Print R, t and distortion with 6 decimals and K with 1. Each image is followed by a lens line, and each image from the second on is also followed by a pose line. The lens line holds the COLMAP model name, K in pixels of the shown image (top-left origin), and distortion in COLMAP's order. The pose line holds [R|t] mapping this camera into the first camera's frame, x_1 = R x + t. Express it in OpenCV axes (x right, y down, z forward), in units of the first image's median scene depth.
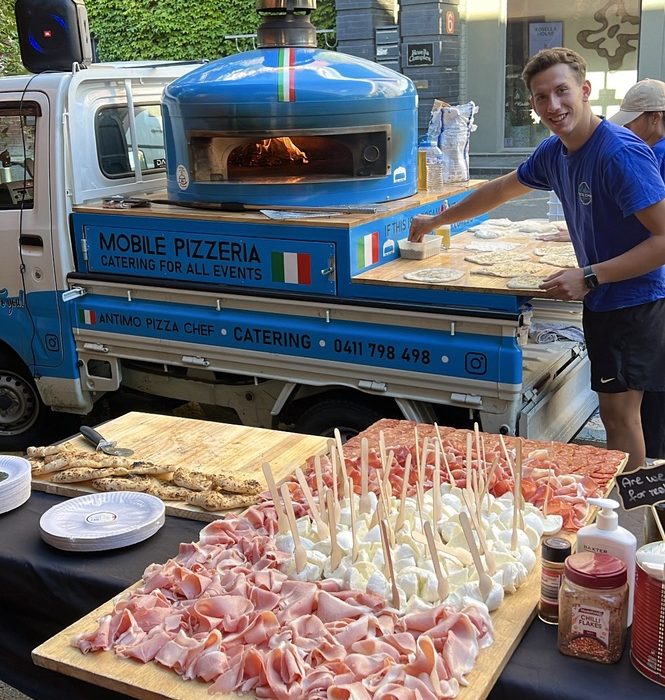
lens RADIAL K [[934.0, 0, 330.2], [0, 934.0, 343.8], [0, 0, 1]] dist [0.123908, 0.000000]
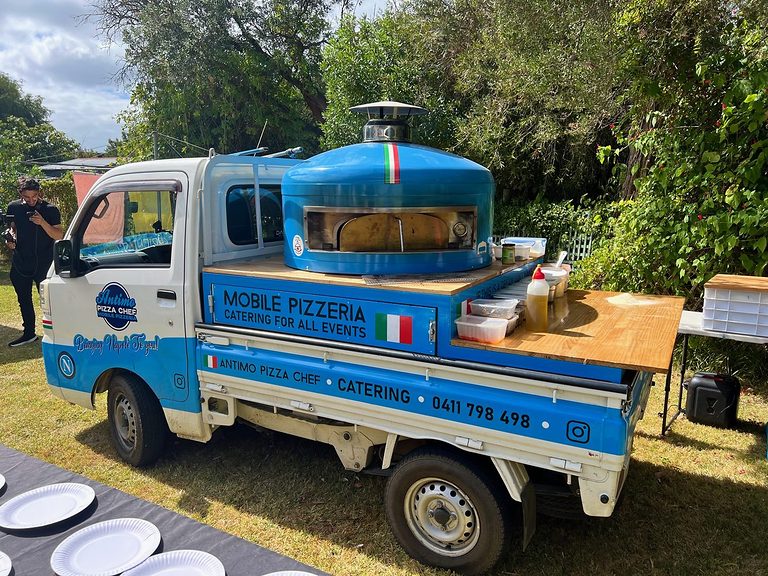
lens RADIAL K [[576.0, 0, 384.4], [0, 576.0, 288.5], [0, 0, 1]] dist [0.073592, -0.014610]
pose [[0.999491, 0.028395, 0.014565, -0.061875], [-0.026747, 0.994317, -0.103044, -0.055821], [-0.017408, 0.102602, 0.994570, 0.305513]]
